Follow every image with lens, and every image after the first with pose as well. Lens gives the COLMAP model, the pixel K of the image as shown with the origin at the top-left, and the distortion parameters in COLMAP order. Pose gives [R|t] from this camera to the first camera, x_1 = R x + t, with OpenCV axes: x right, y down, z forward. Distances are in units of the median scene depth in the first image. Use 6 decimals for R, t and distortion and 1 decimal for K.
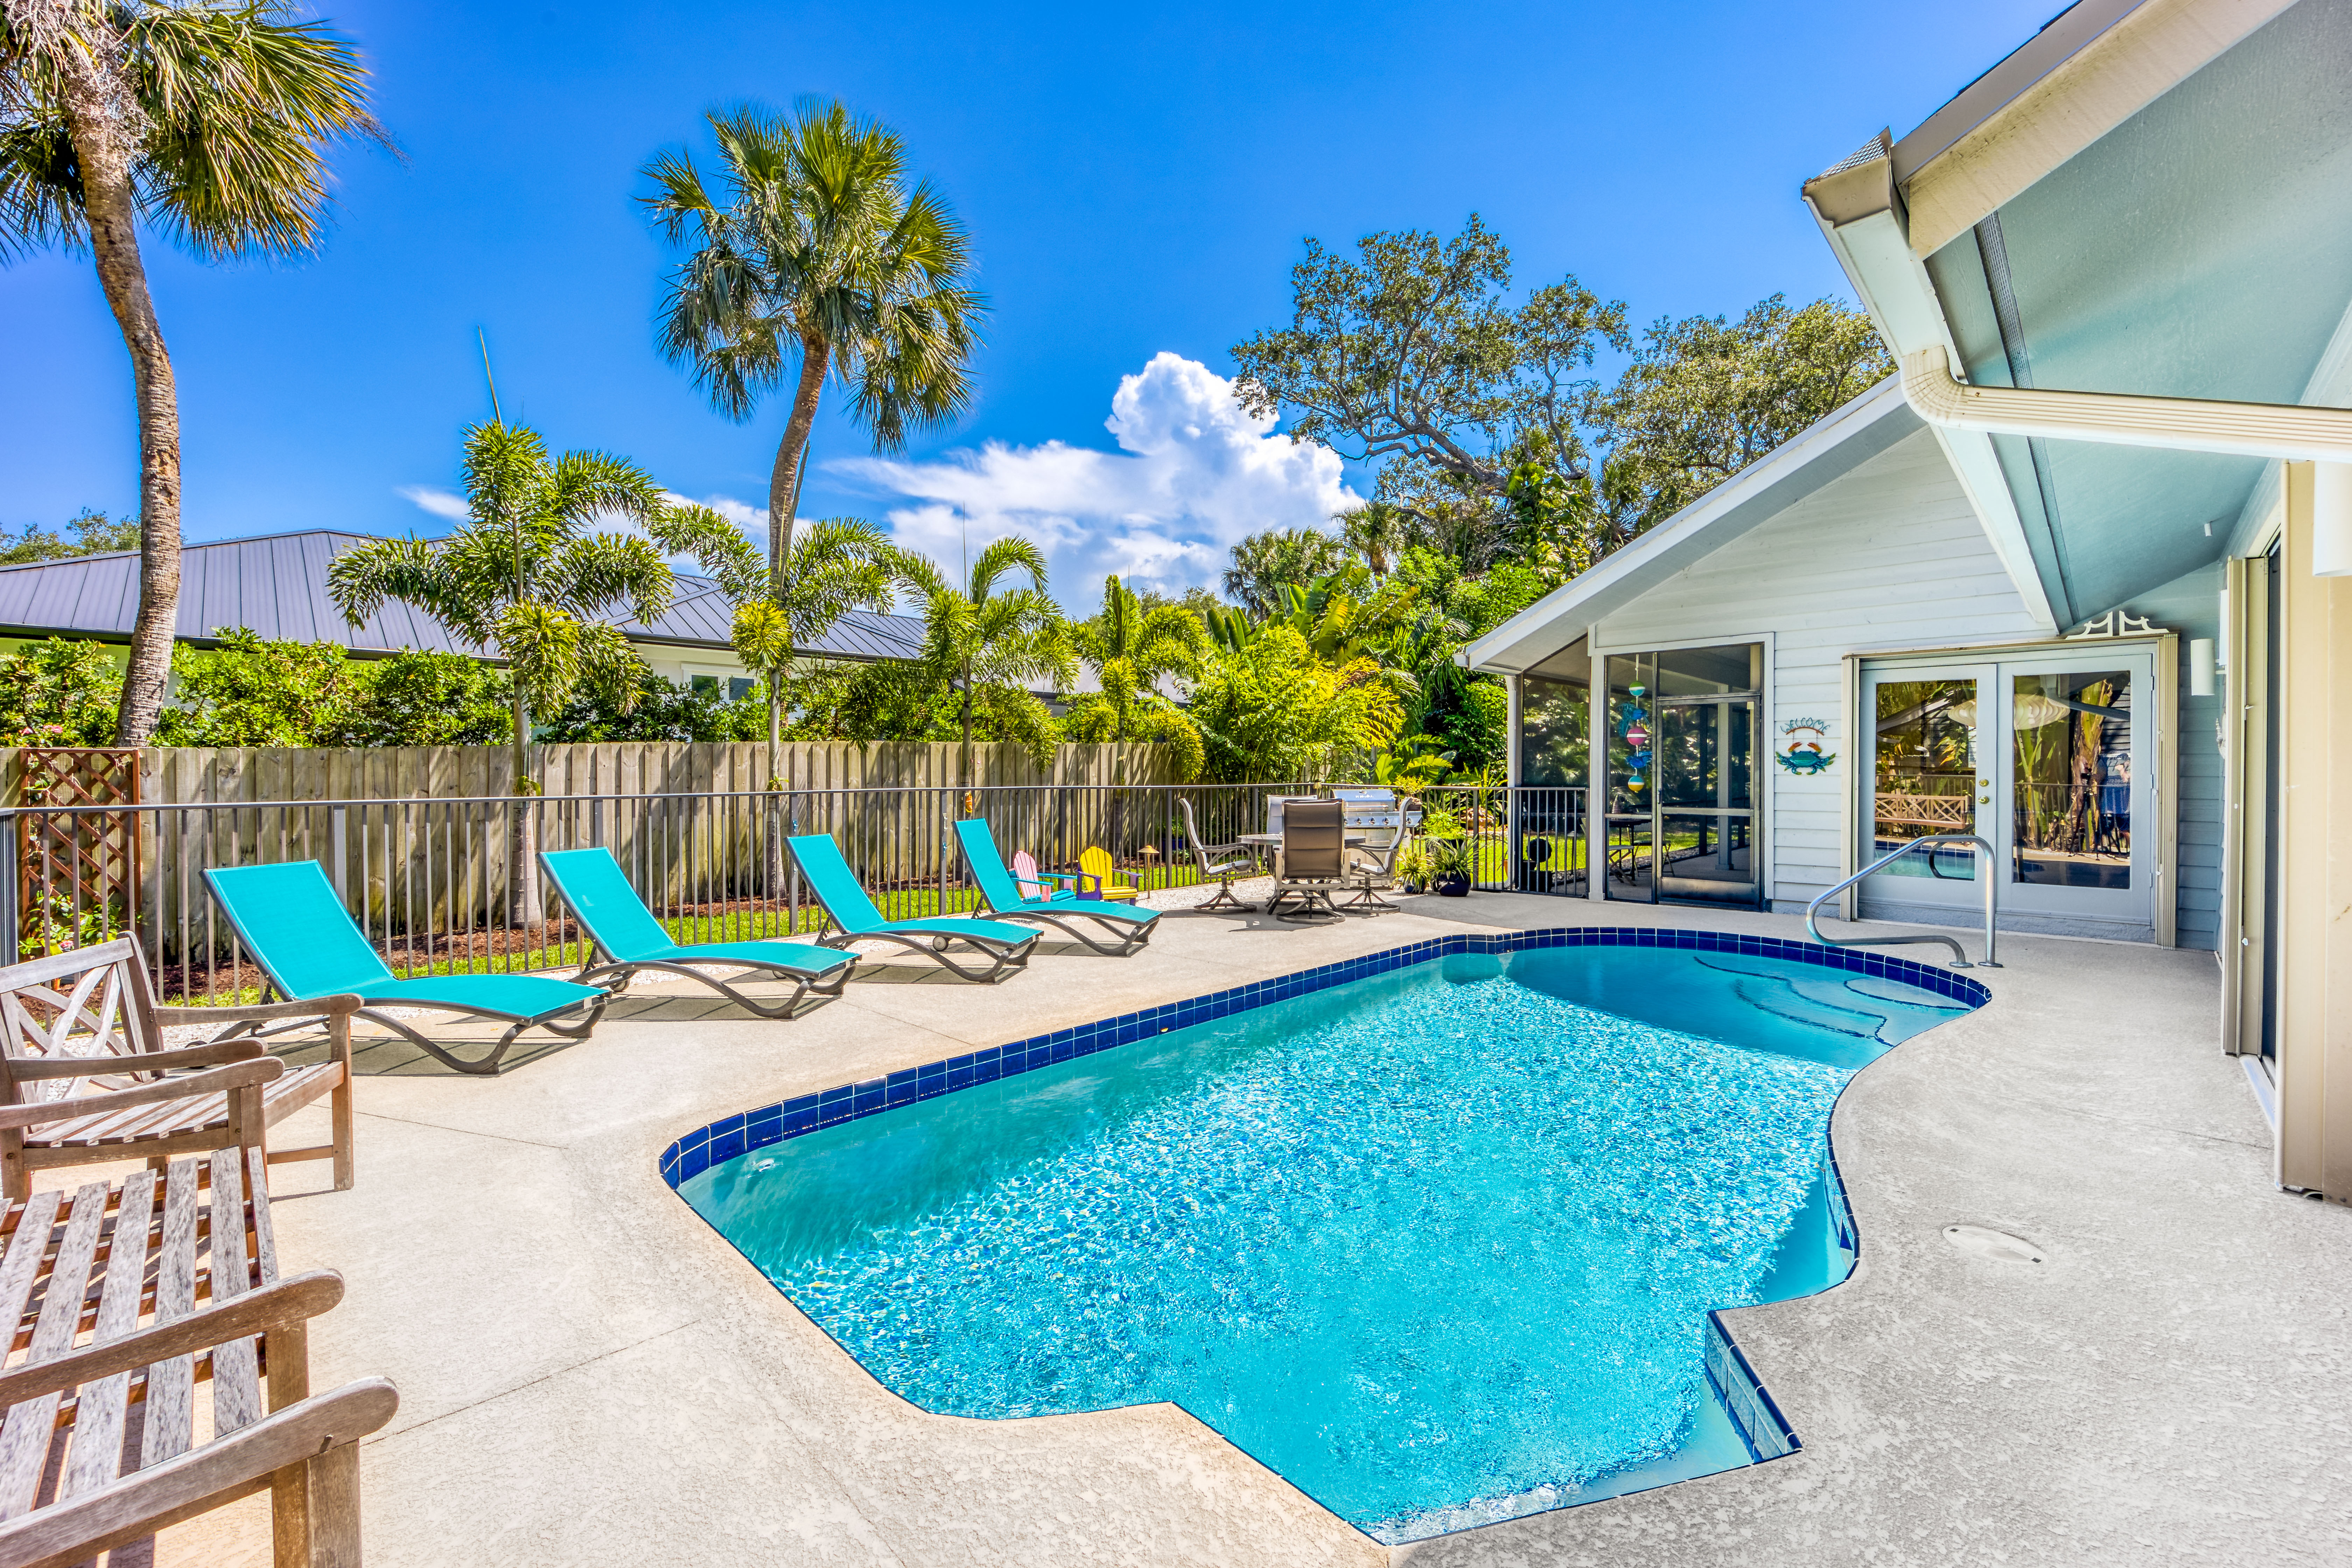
lens RADIAL K [[944.0, 0, 1174.7], [0, 944.0, 777.3], [0, 0, 1]] dist [0.033303, -0.021173]
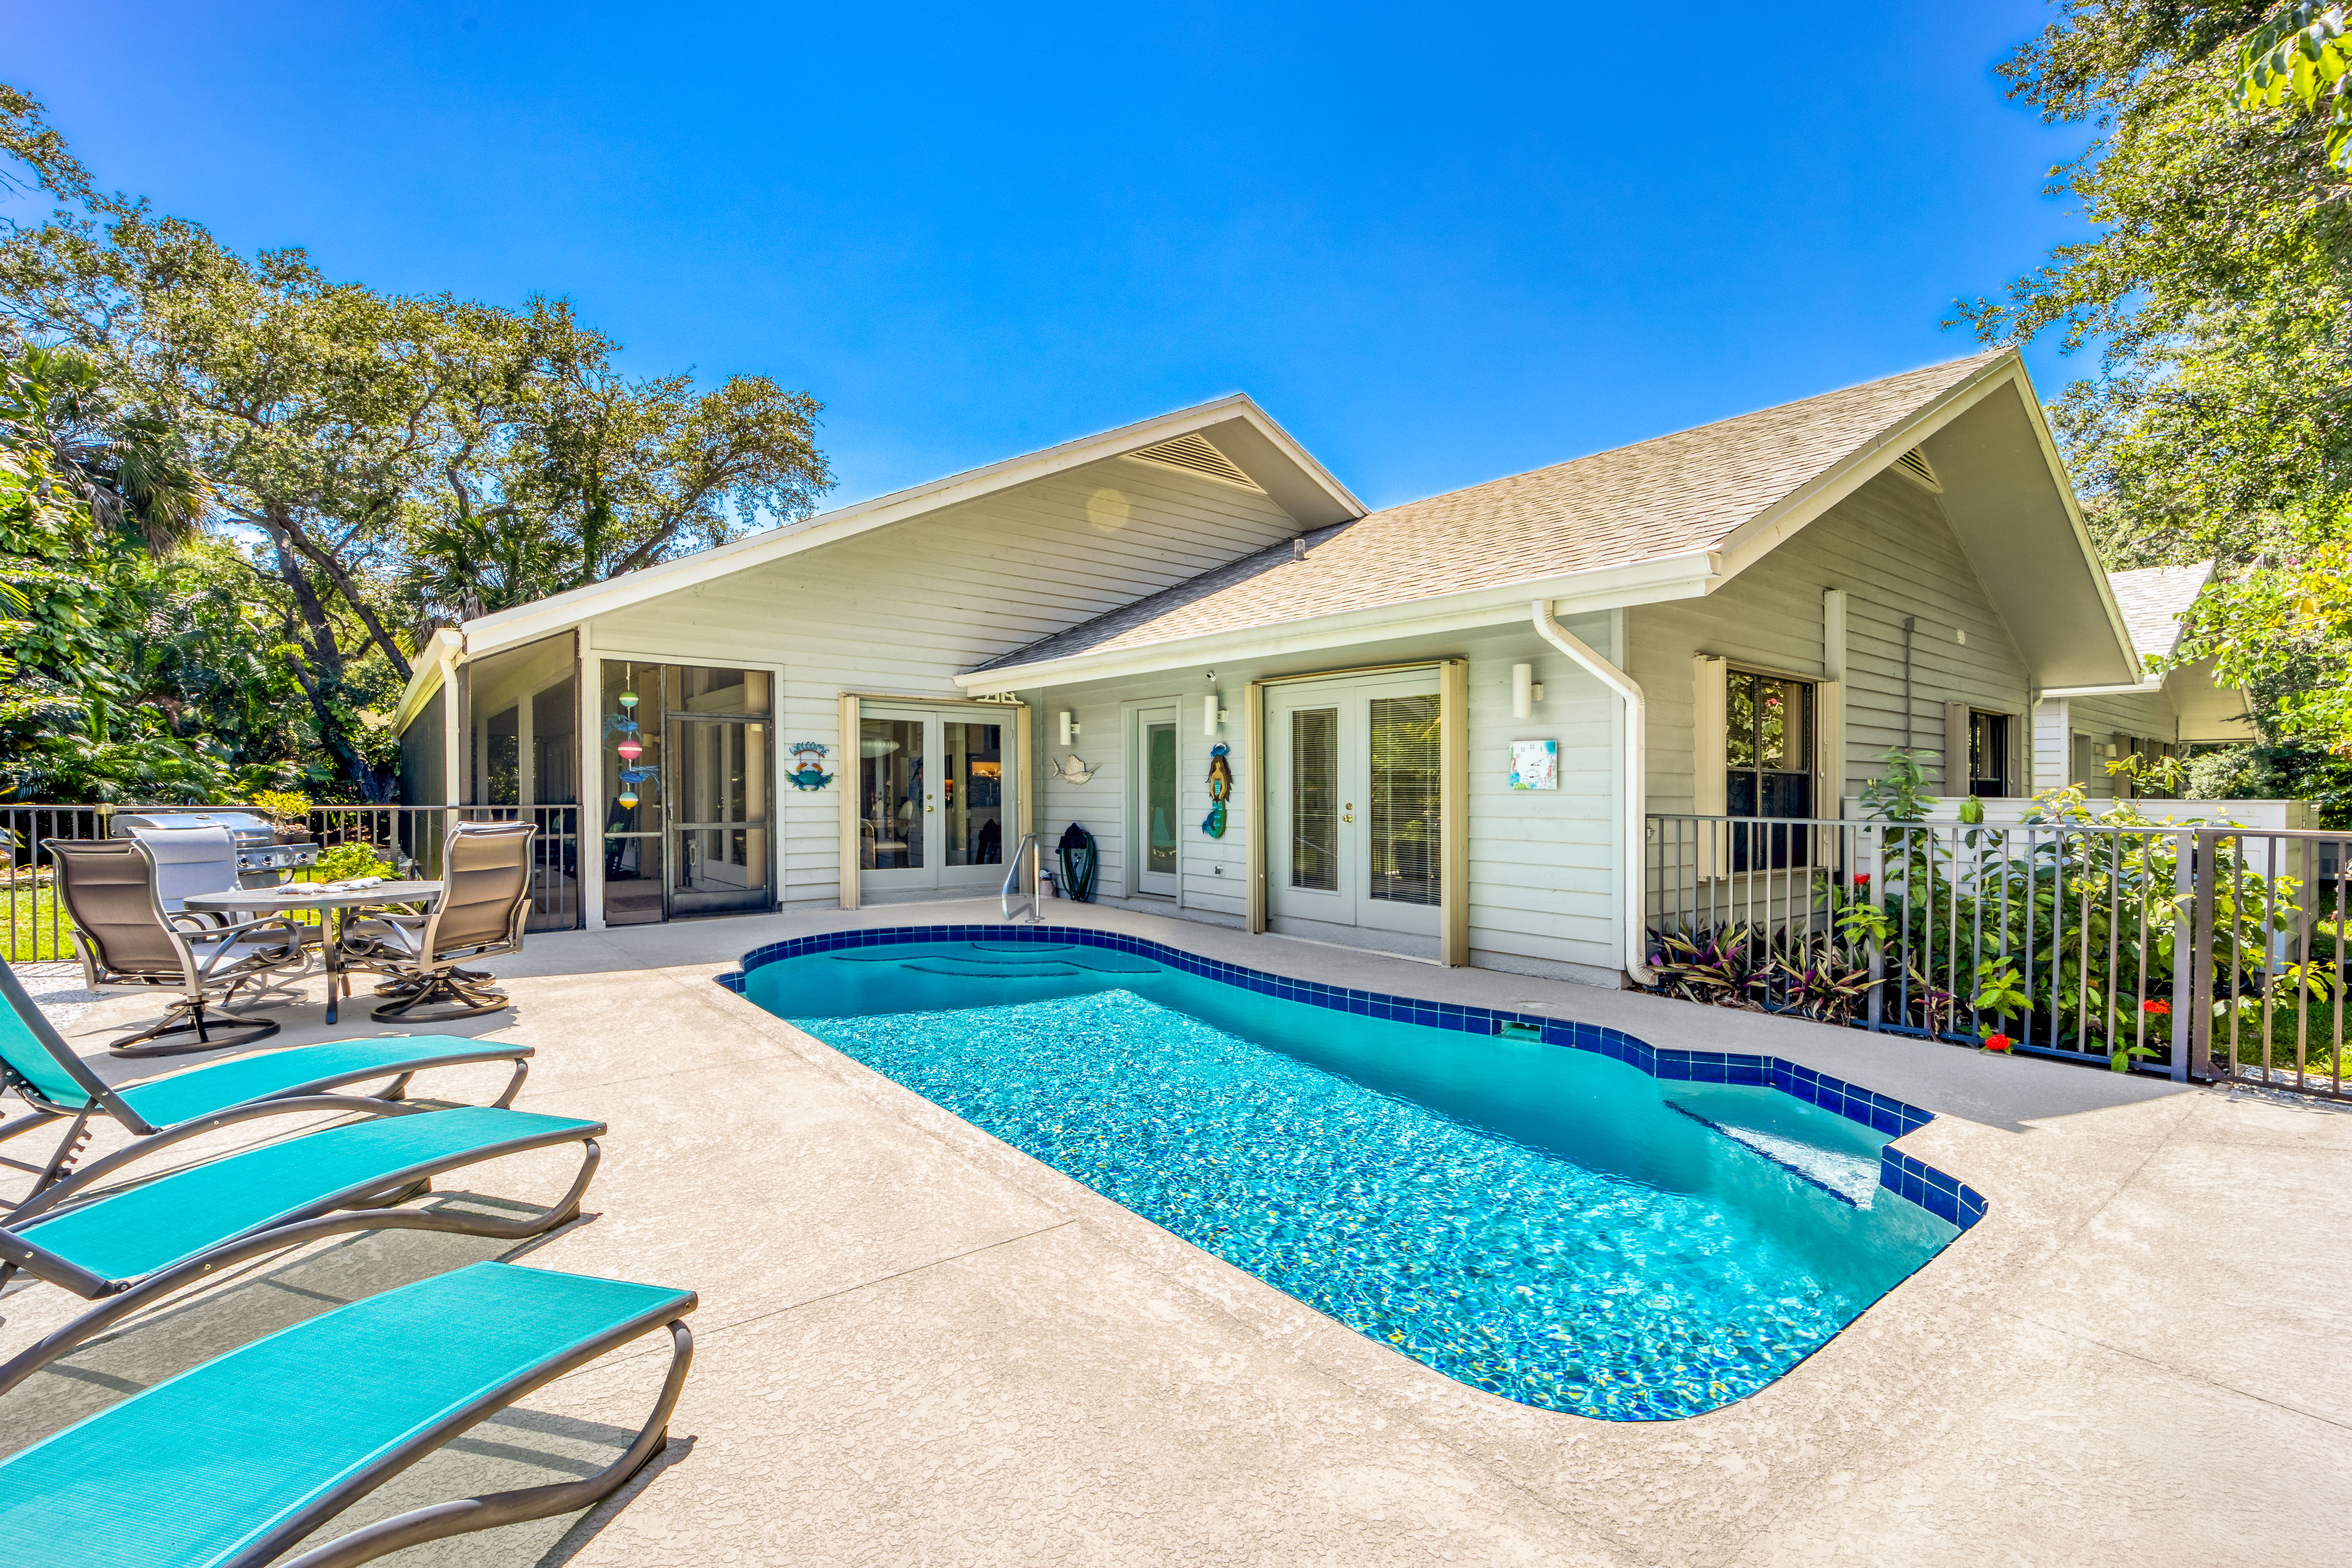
lens RADIAL K [[900.2, 0, 1182.3], [0, 900.2, 794.0], [0, 0, 1]] dist [0.000424, 0.000017]
pose [[0.182138, 0.000982, 0.983273, -0.334269], [-0.006067, 0.999982, 0.000125, -0.001607], [-0.983254, -0.005988, 0.182140, 0.346074]]
